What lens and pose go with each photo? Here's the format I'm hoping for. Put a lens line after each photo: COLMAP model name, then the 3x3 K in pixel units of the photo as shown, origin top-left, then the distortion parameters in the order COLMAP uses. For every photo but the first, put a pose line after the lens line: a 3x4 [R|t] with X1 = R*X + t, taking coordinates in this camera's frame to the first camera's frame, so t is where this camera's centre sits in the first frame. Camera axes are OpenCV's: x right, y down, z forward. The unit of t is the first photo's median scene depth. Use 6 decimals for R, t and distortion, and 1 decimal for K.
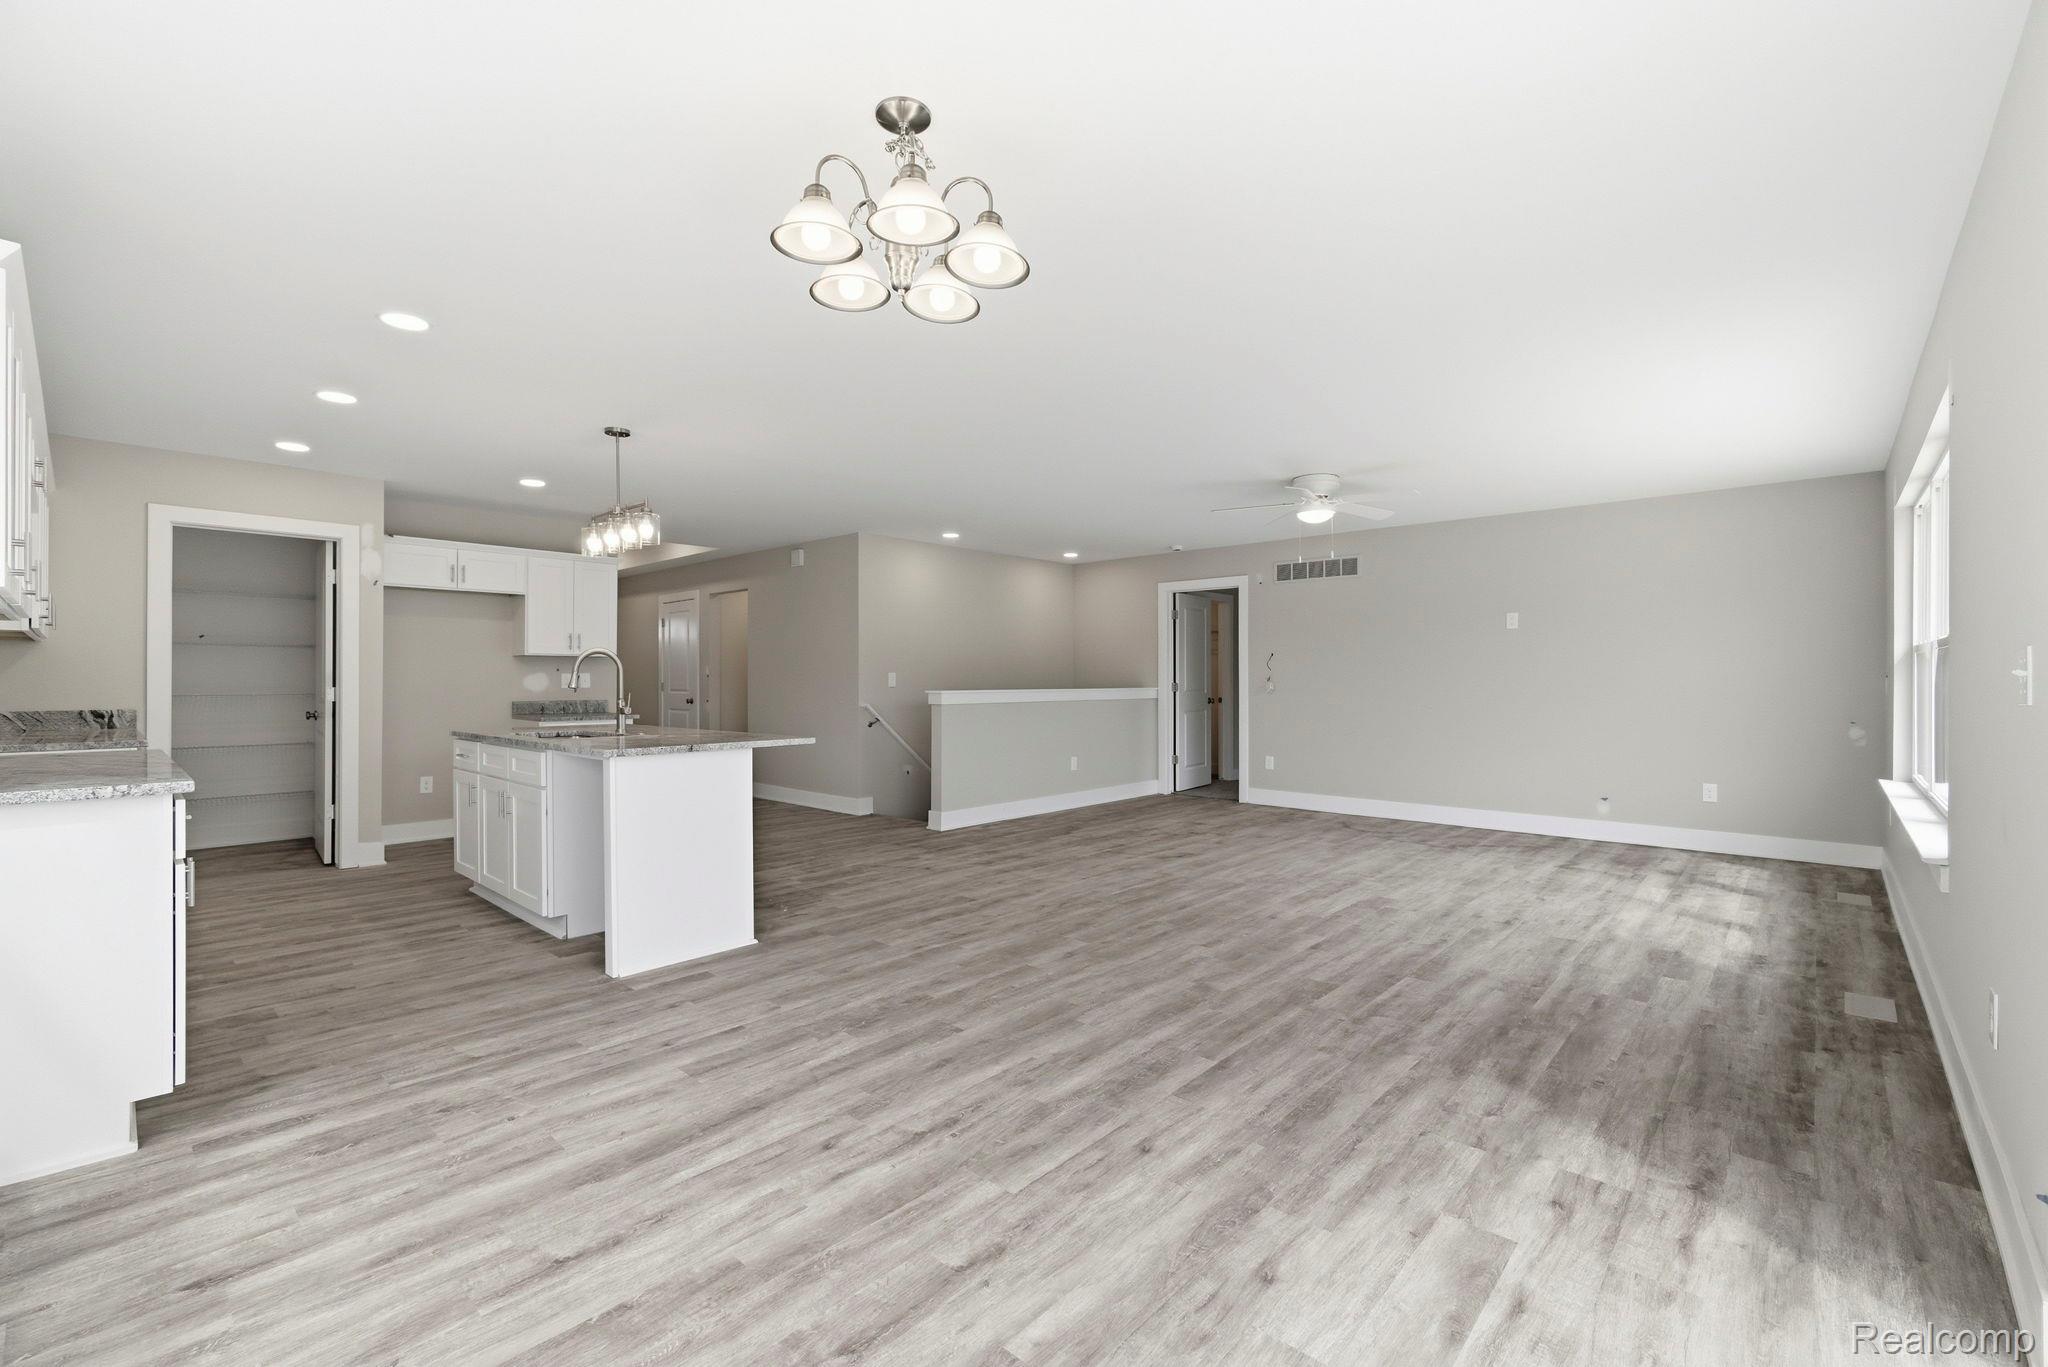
lens RADIAL K [[875.4, 0, 1025.0], [0, 875.4, 678.4], [0, 0, 1]] dist [-0.023760, 0.009645]
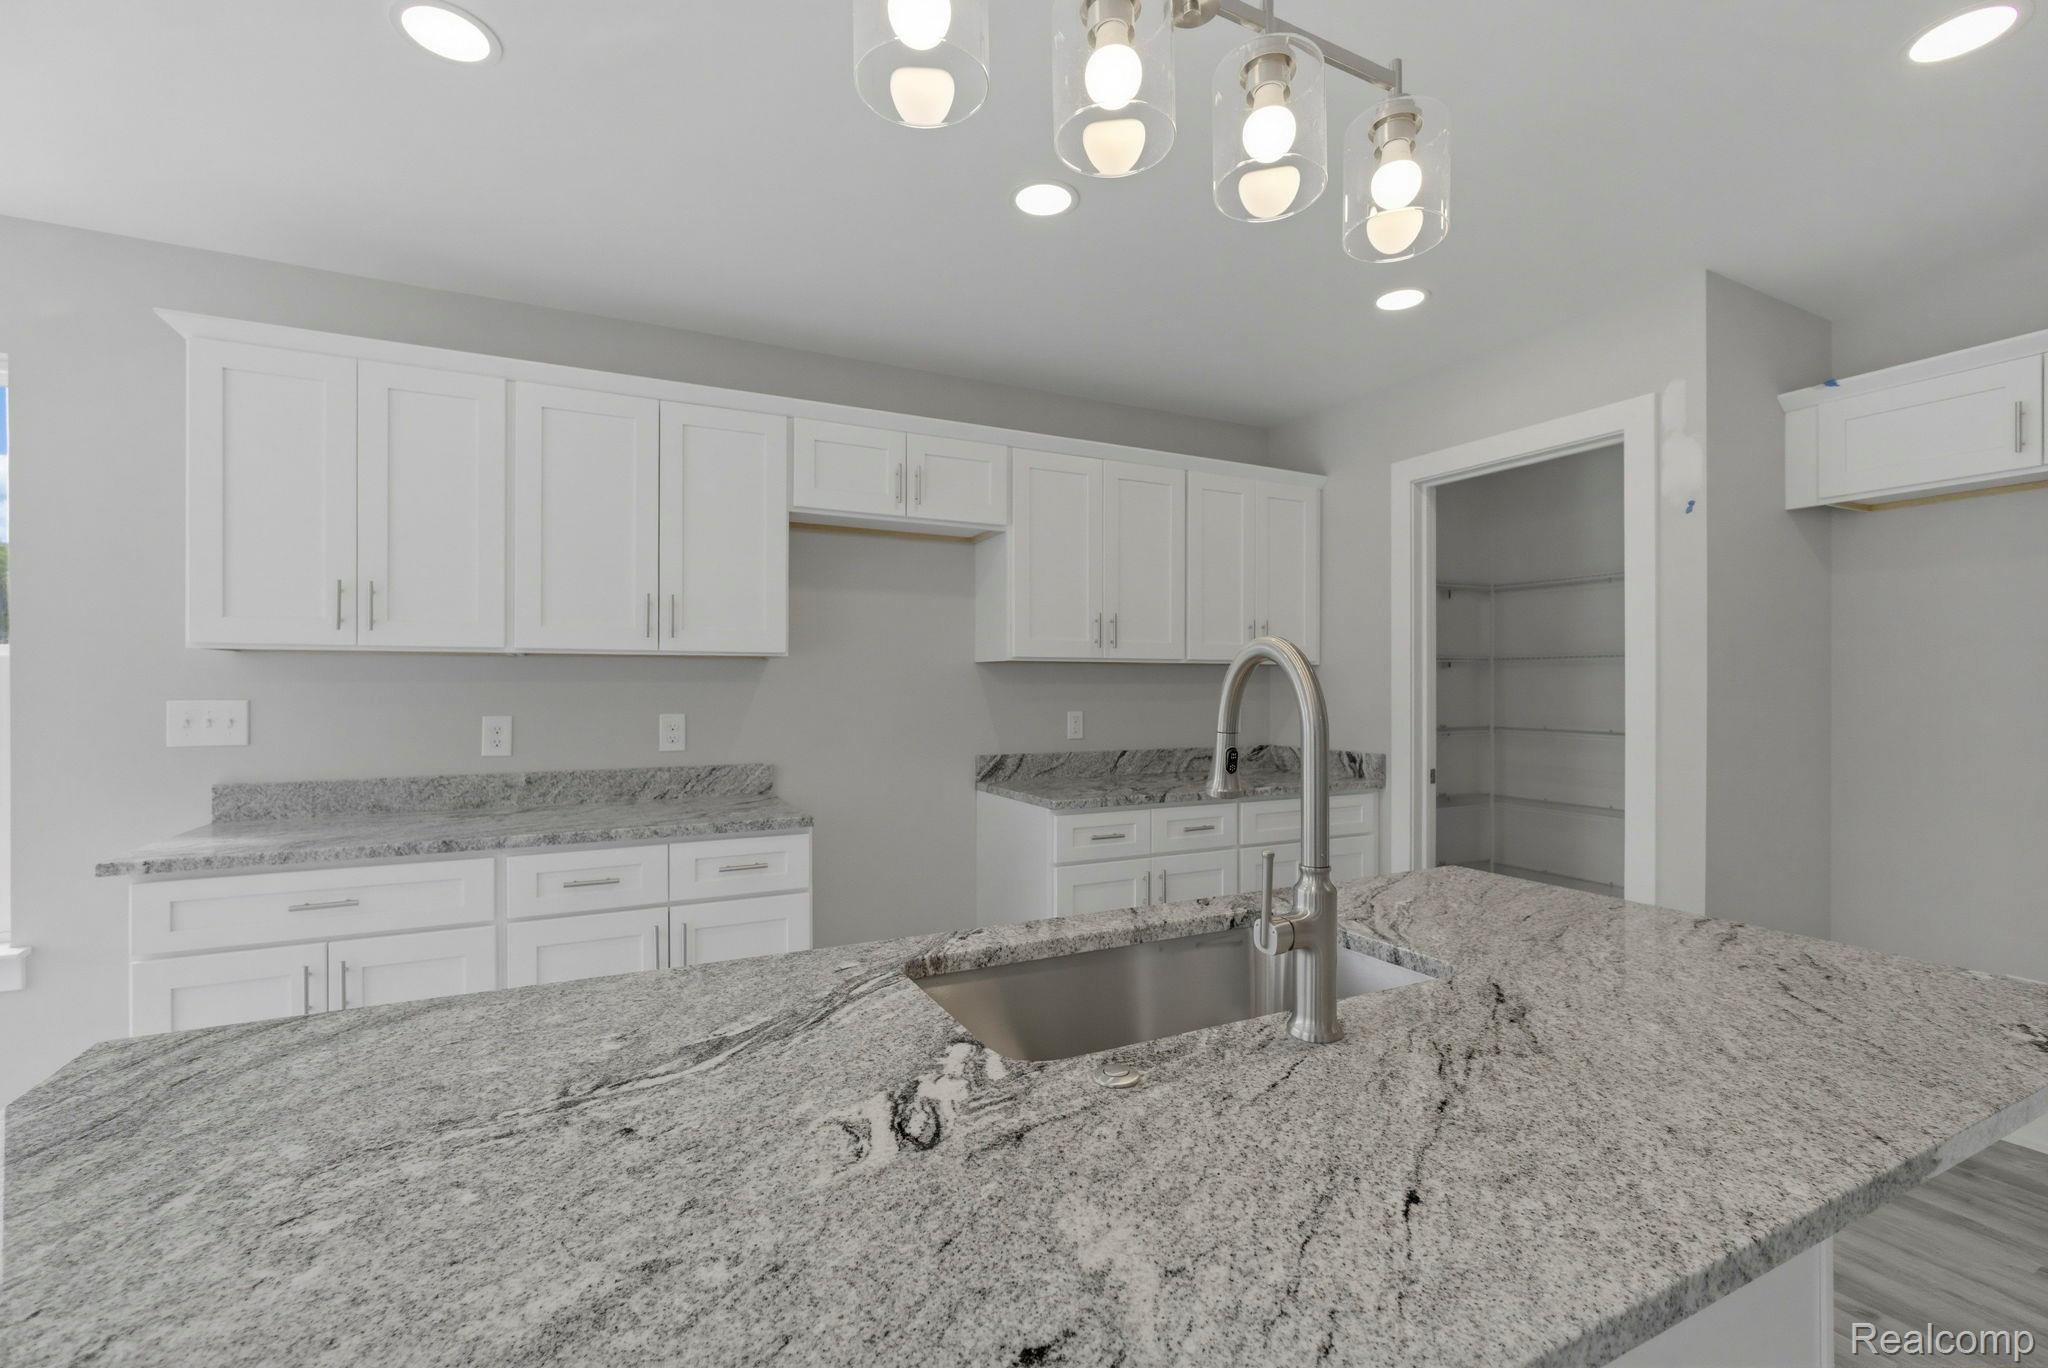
lens RADIAL K [[872.2, 0, 1021.1], [0, 872.2, 688.6], [0, 0, 1]] dist [-0.021586, 0.010054]
pose [[-0.362652, 0.000098, -0.931924, -0.210245], [0.004032, 0.999991, -0.001464, -0.017184], [0.931916, -0.004288, -0.362649, 0.856453]]
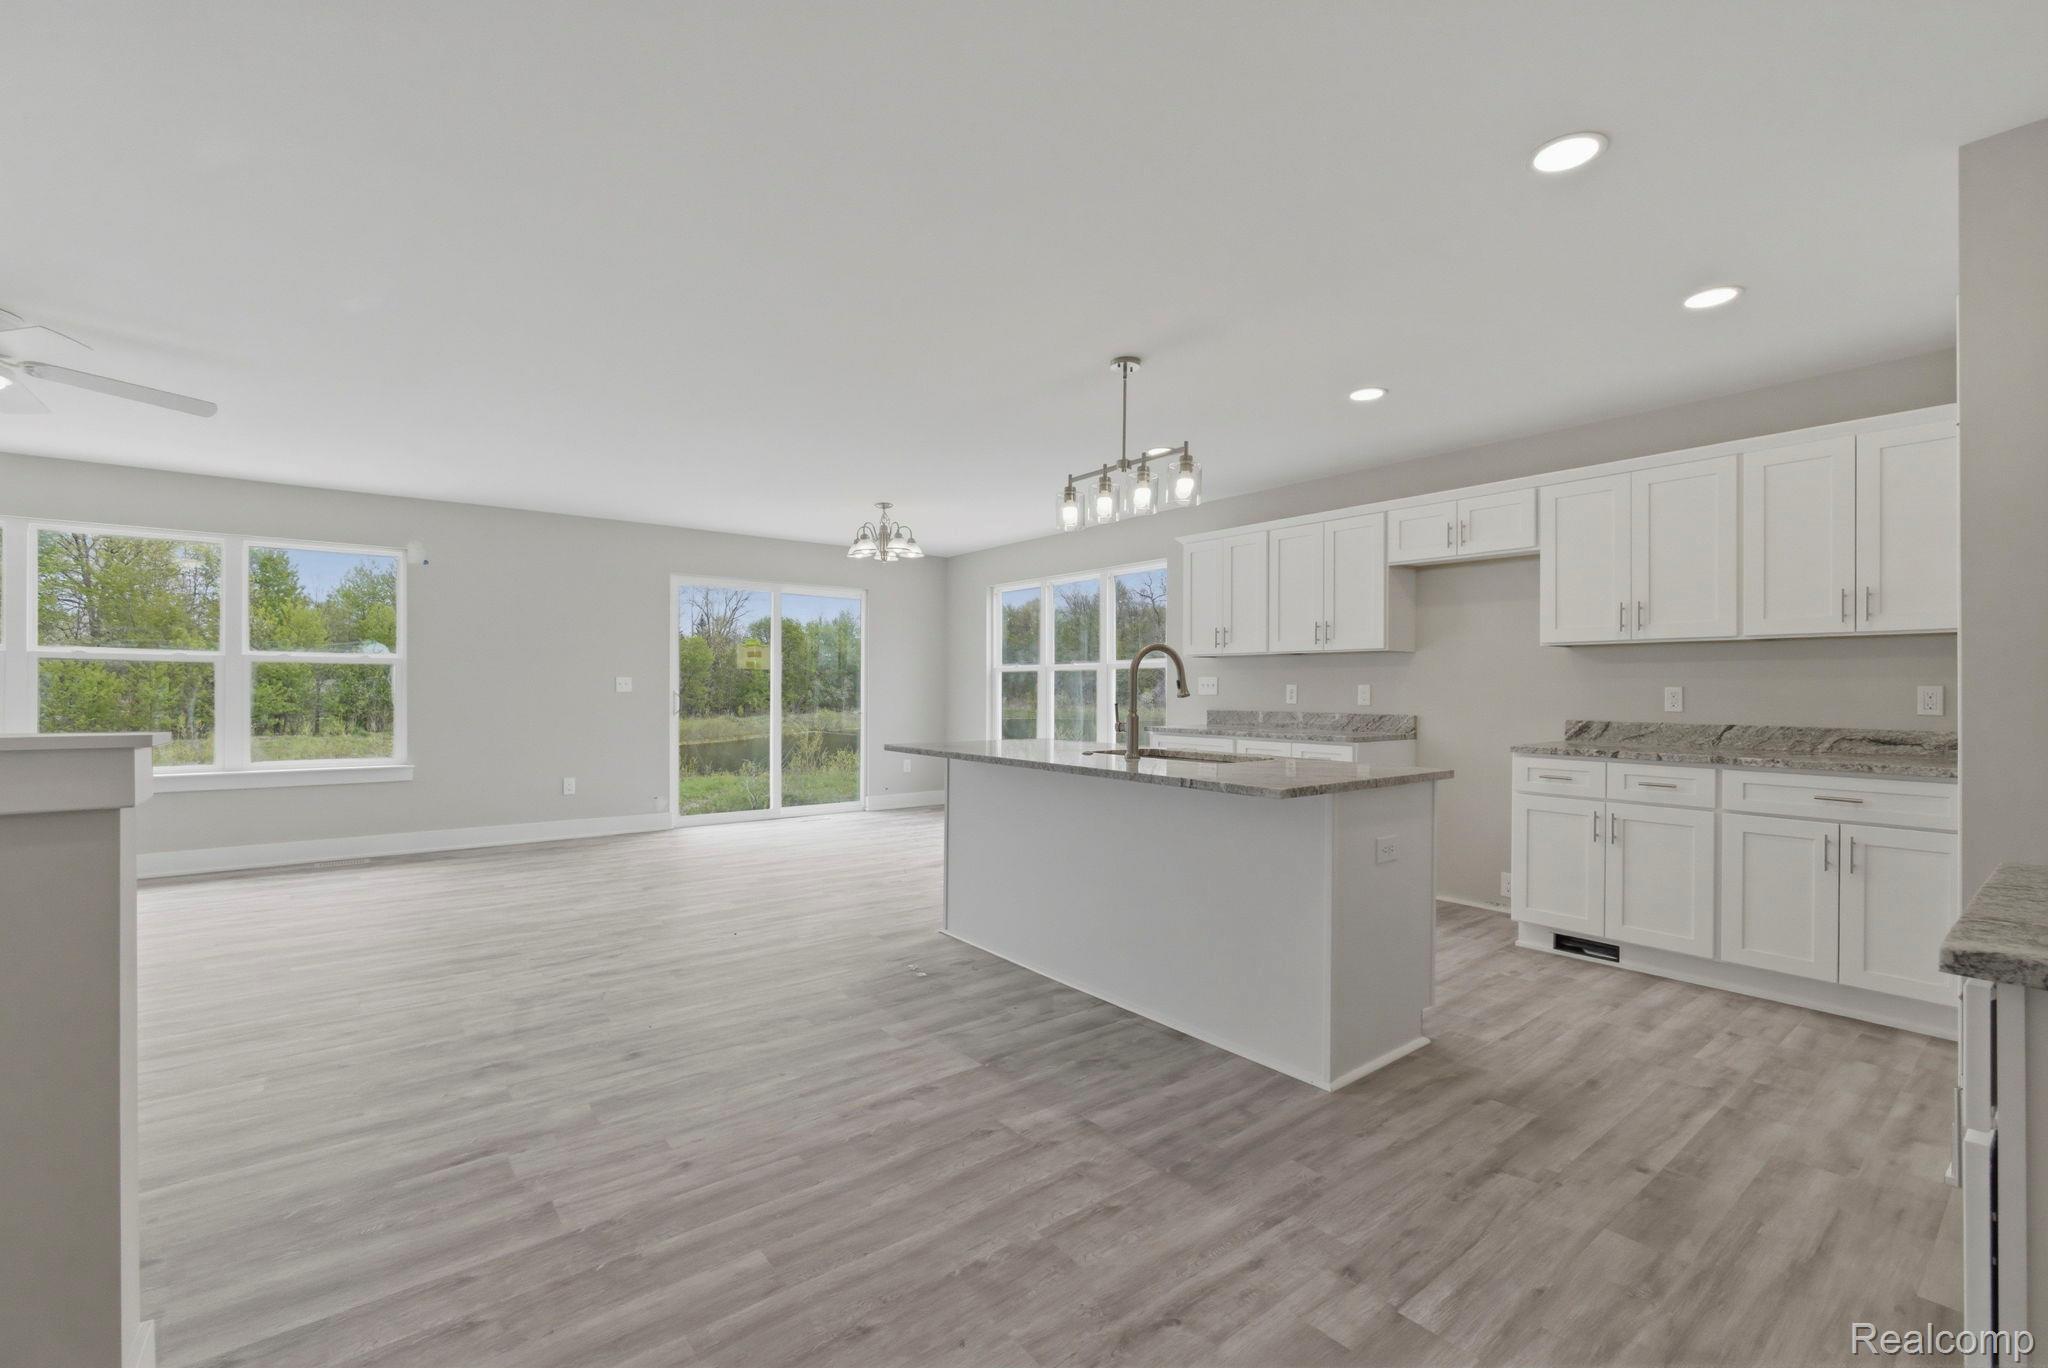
lens RADIAL K [[875.4, 0, 1025.0], [0, 875.4, 678.9], [0, 0, 1]] dist [-0.023760, 0.009645]
pose [[-0.987577, -0.002505, 0.157116, -0.414423], [-0.004535, 0.999911, -0.012567, 0.004305], [-0.157070, -0.013124, -0.987500, 1.468870]]
